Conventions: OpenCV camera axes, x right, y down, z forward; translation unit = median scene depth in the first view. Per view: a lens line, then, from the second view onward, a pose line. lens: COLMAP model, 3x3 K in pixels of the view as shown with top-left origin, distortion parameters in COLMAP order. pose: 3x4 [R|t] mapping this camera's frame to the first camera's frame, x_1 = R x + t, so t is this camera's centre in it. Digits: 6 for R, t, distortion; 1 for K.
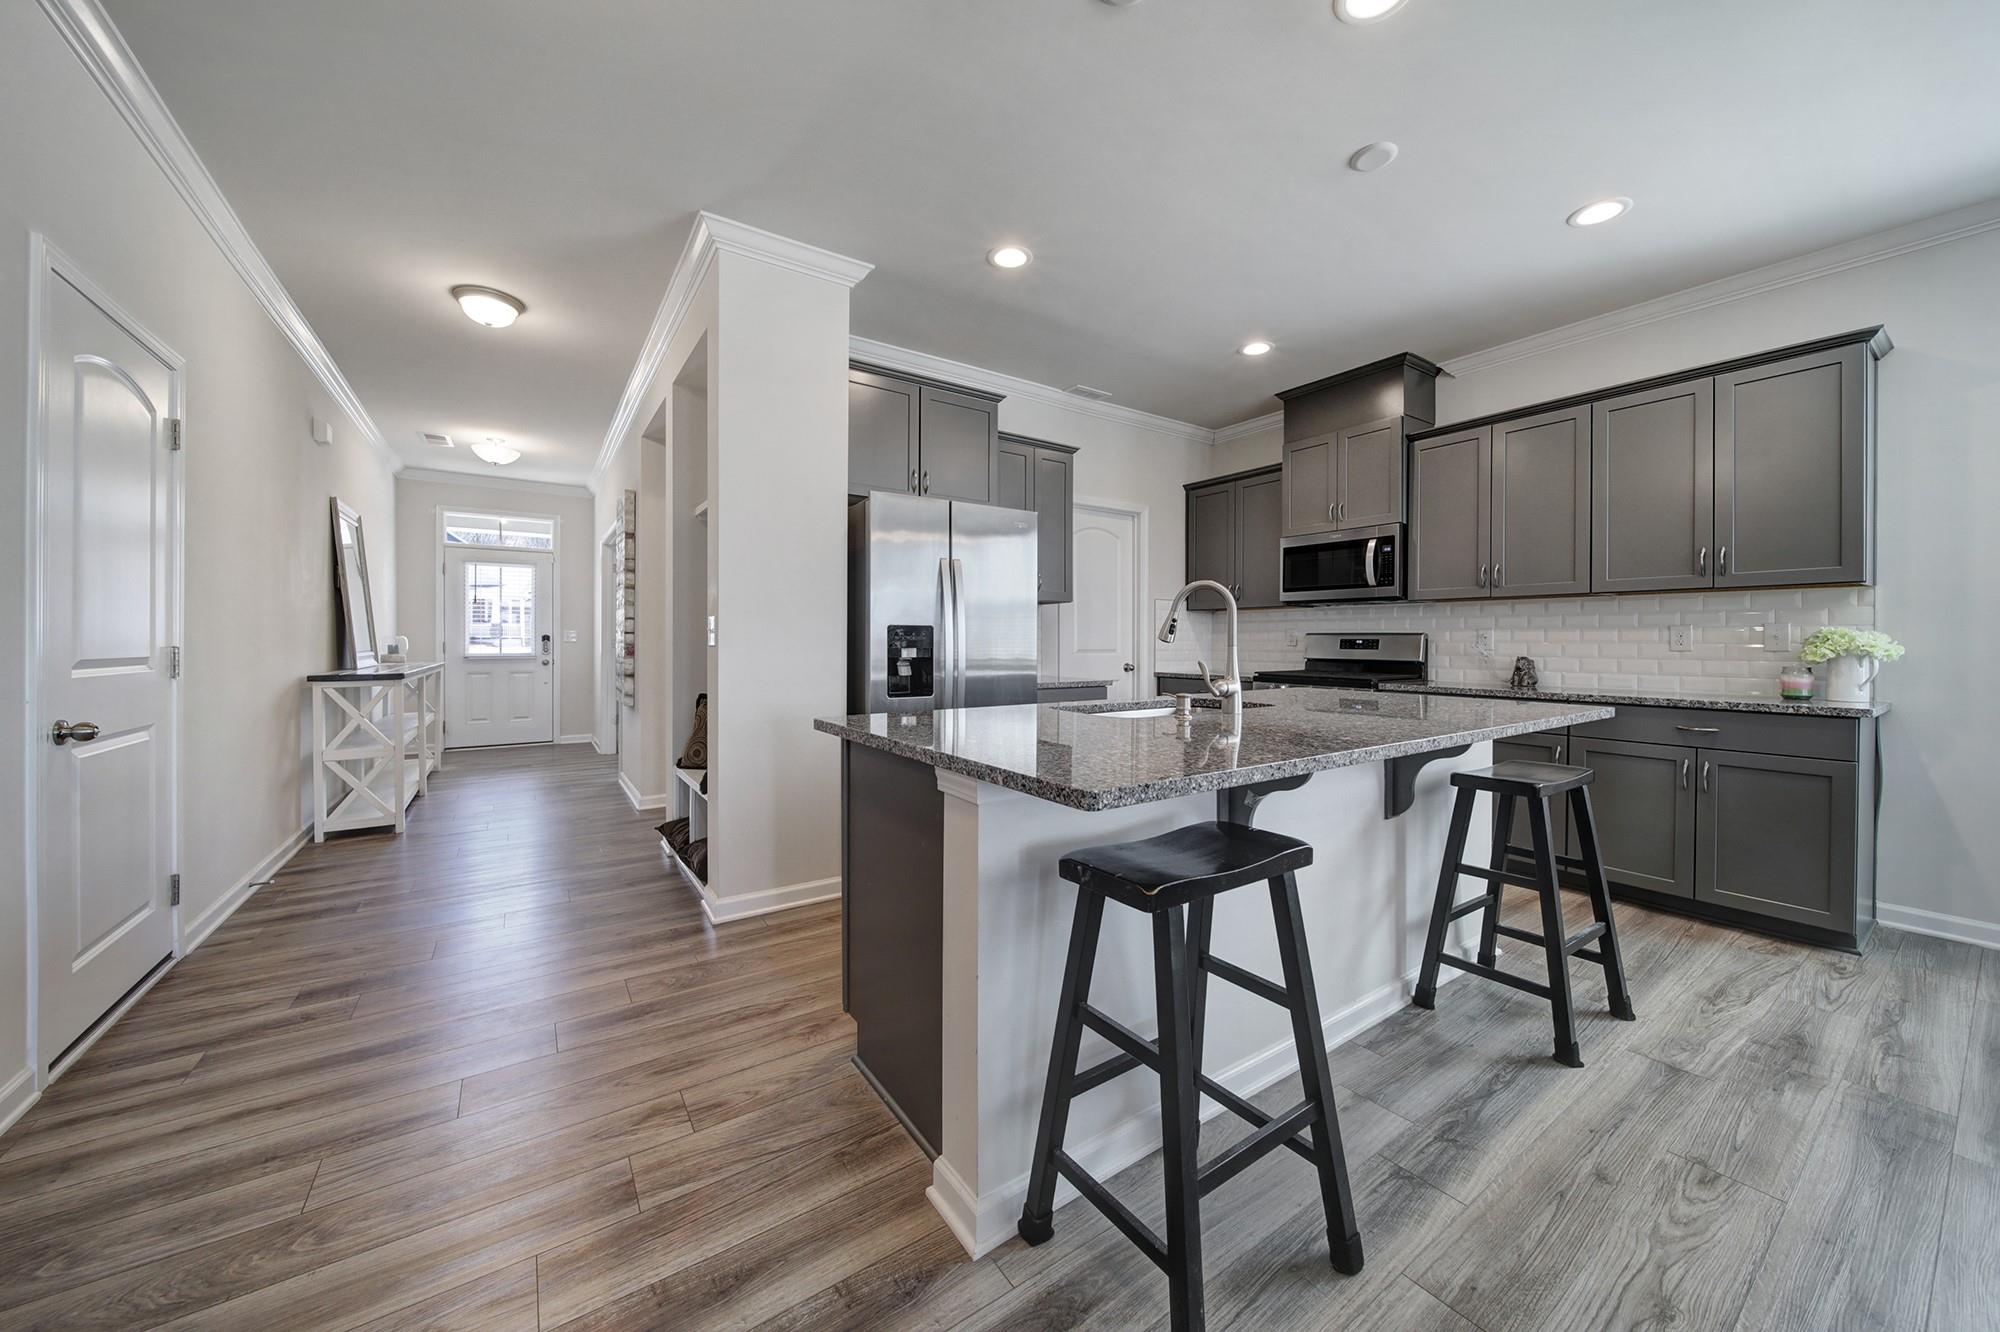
lens RADIAL K [[703.6, 0, 985.3], [0, 703.6, 653.8], [0, 0, 1]] dist [-0.000331, 0.000007]
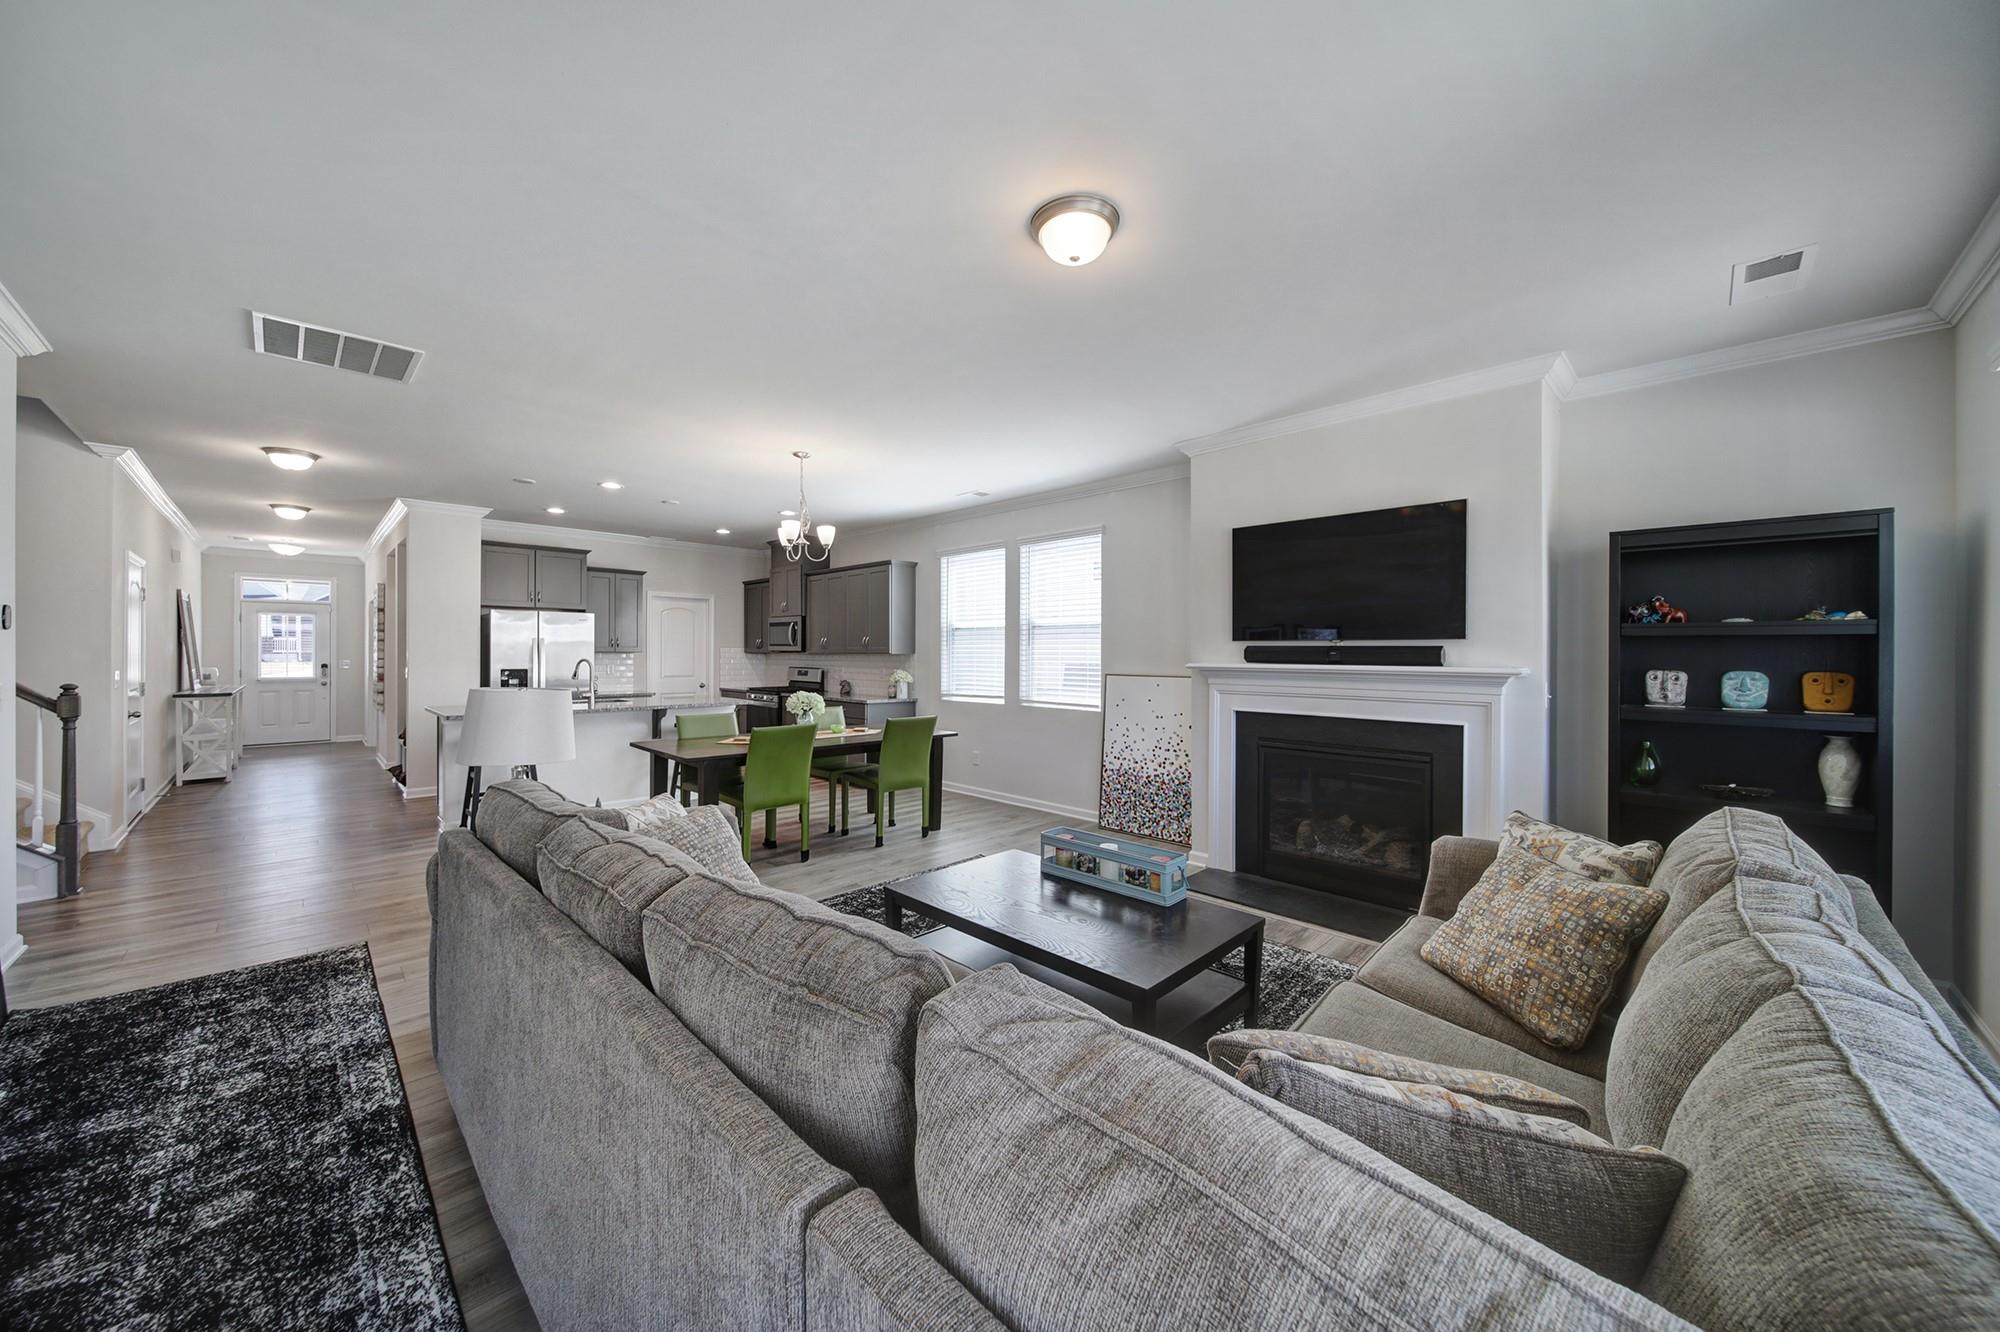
lens RADIAL K [[703.6, 0, 985.3], [0, 703.6, 653.8], [0, 0, 1]] dist [-0.000331, 0.000007]
pose [[0.981031, -0.000276, 0.193851, 0.588304], [0.003365, 0.999873, -0.015607, -0.030583], [-0.193822, 0.015963, 0.980907, -0.937935]]
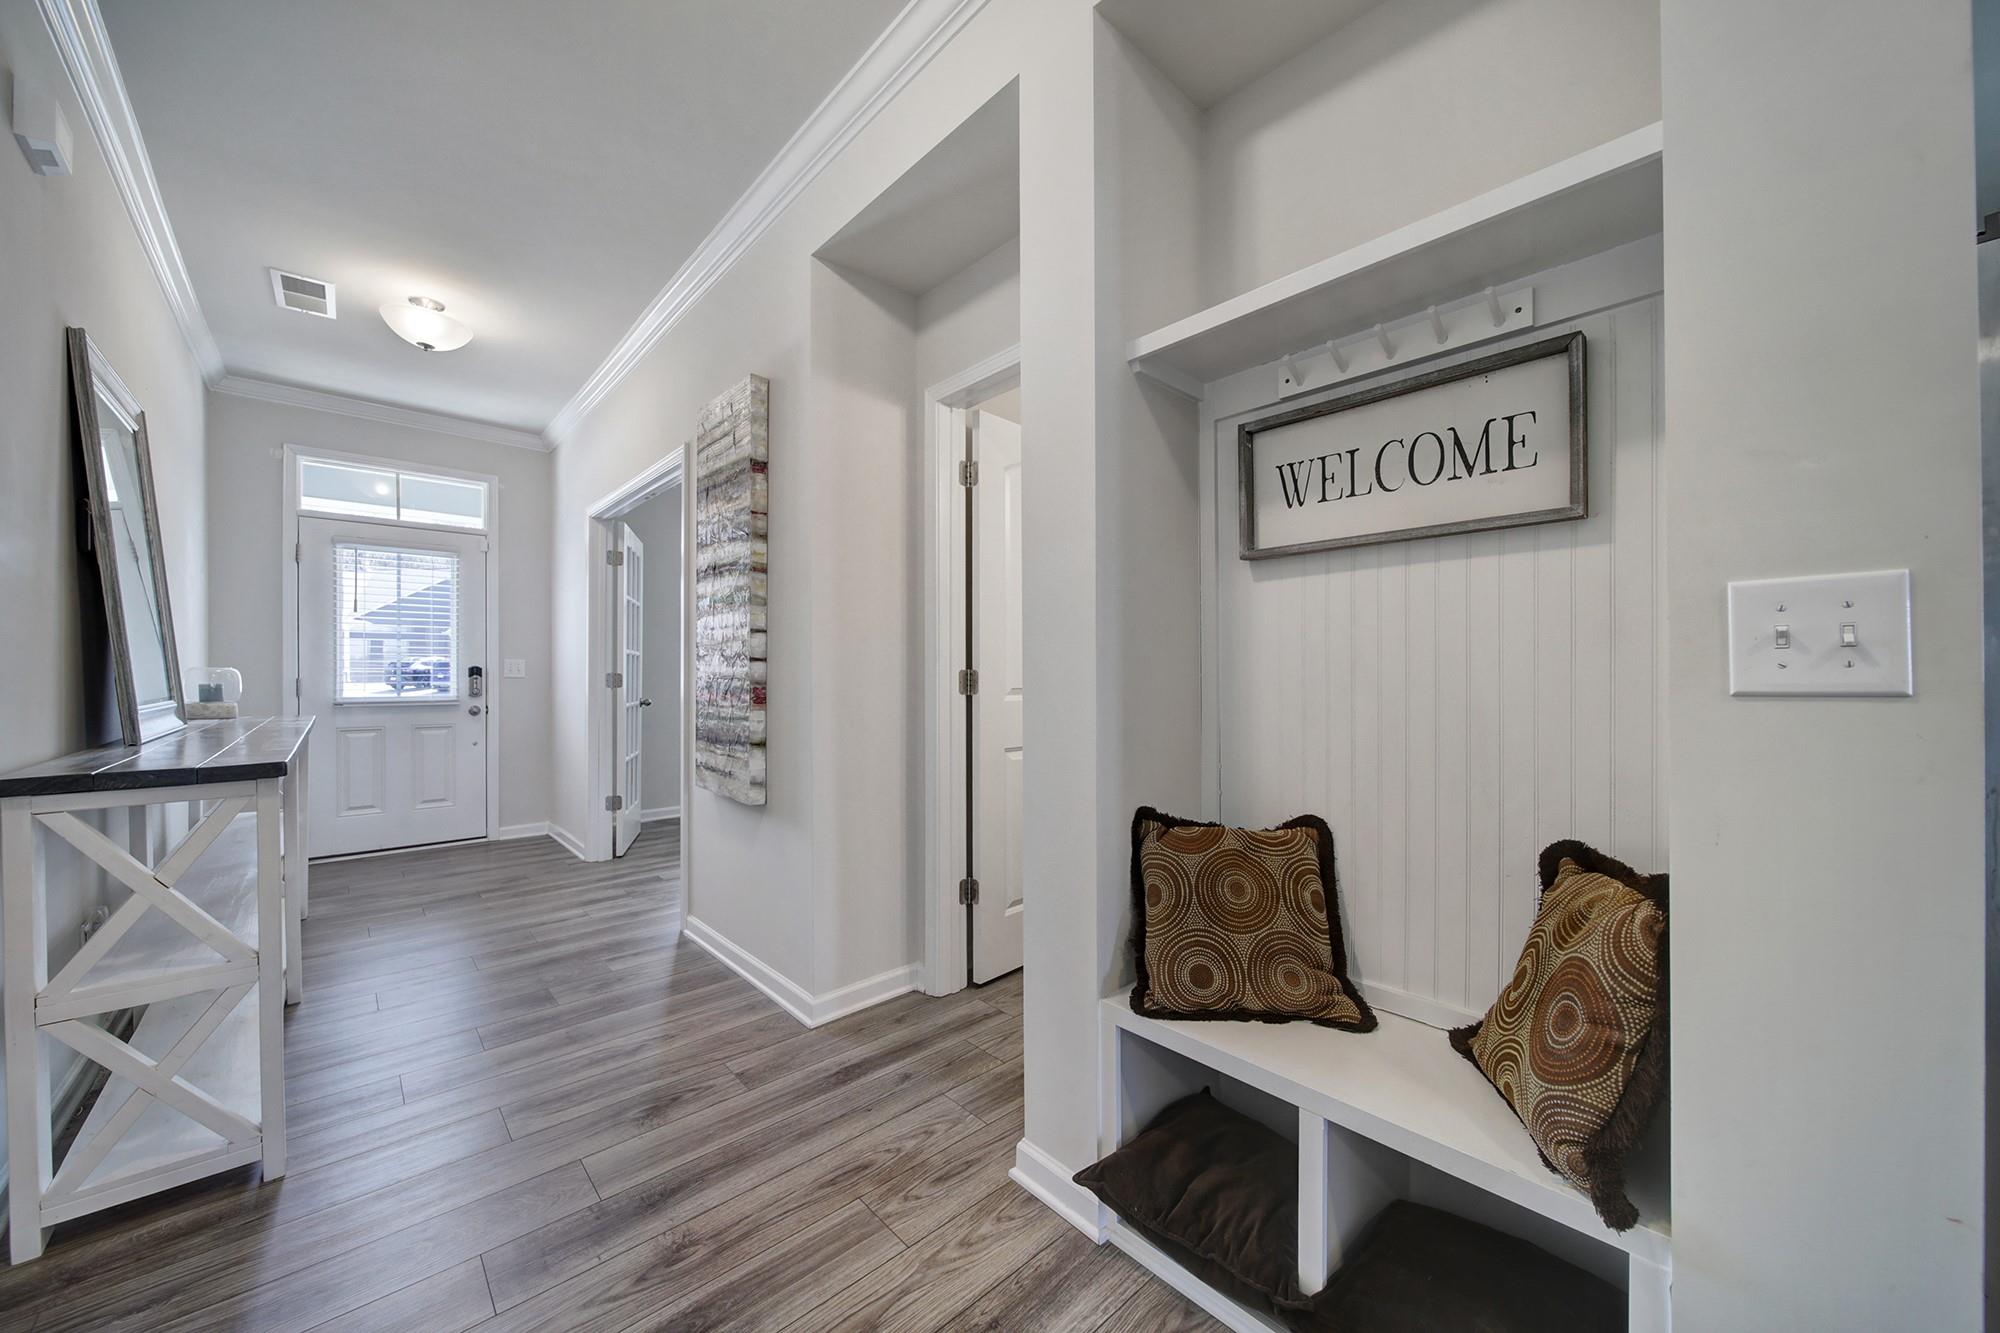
lens RADIAL K [[747.3, 0, 990.5], [0, 747.3, 682.7], [0, 0, 1]] dist [-0.001125, -0.000306]
pose [[0.990489, -0.003354, 0.137548, -0.407142], [0.004532, 0.999956, -0.008258, -0.007858], [-0.137514, 0.008803, 0.990461, 0.440764]]
